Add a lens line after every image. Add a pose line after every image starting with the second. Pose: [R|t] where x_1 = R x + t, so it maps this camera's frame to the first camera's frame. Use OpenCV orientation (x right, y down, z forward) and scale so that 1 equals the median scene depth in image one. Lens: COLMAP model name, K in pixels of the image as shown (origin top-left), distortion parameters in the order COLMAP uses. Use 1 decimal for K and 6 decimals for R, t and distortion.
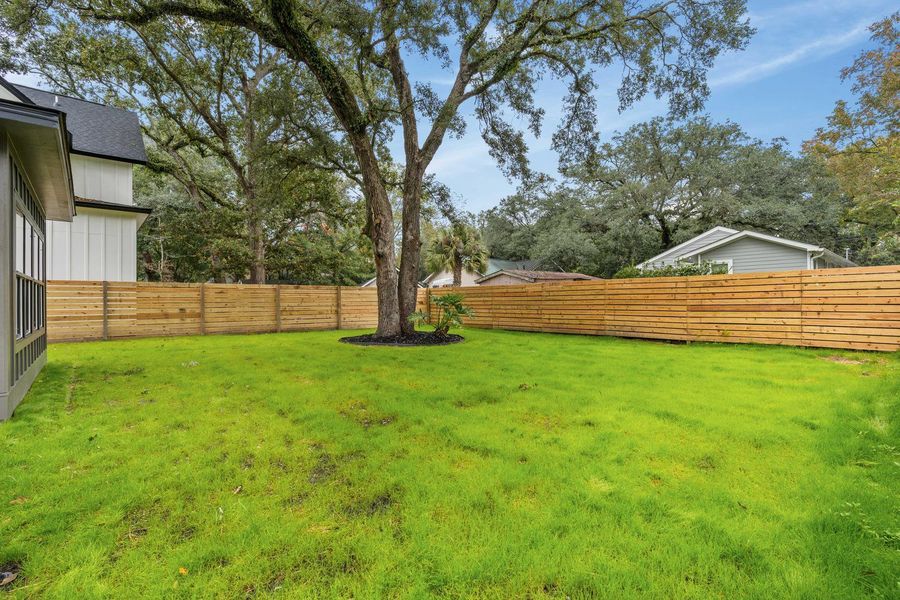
lens RADIAL K [[402.6, 0, 451.5], [0, 402.6, 301.4], [0, 0, 1]] dist [-0.017034, 0.003085]
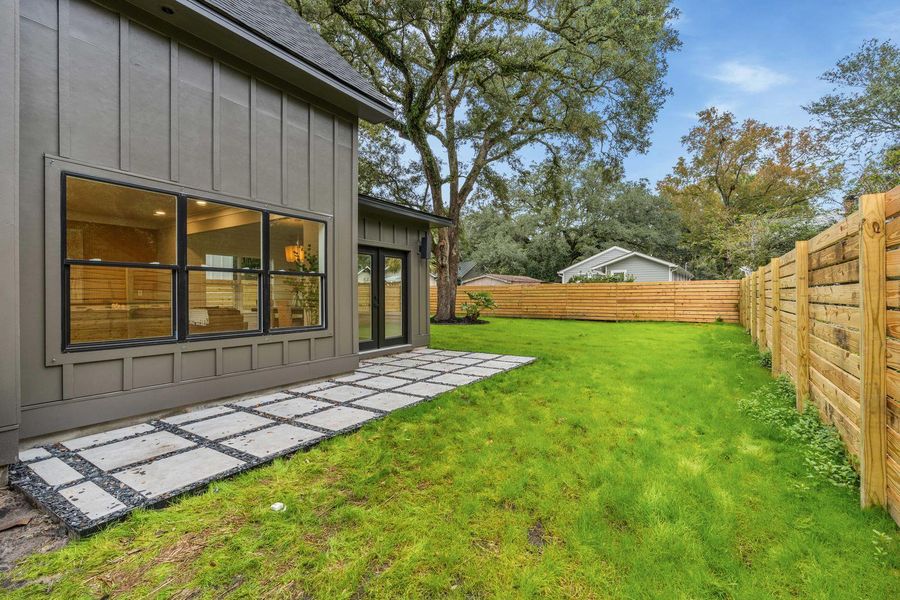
lens RADIAL K [[402.6, 0, 452.5], [0, 402.6, 296.7], [0, 0, 1]] dist [-0.017034, 0.003085]
pose [[0.963416, 0.006081, 0.267943, -0.342145], [-0.005295, 0.999979, -0.003657, 0.004447], [-0.267960, 0.002105, 0.963428, -0.290176]]
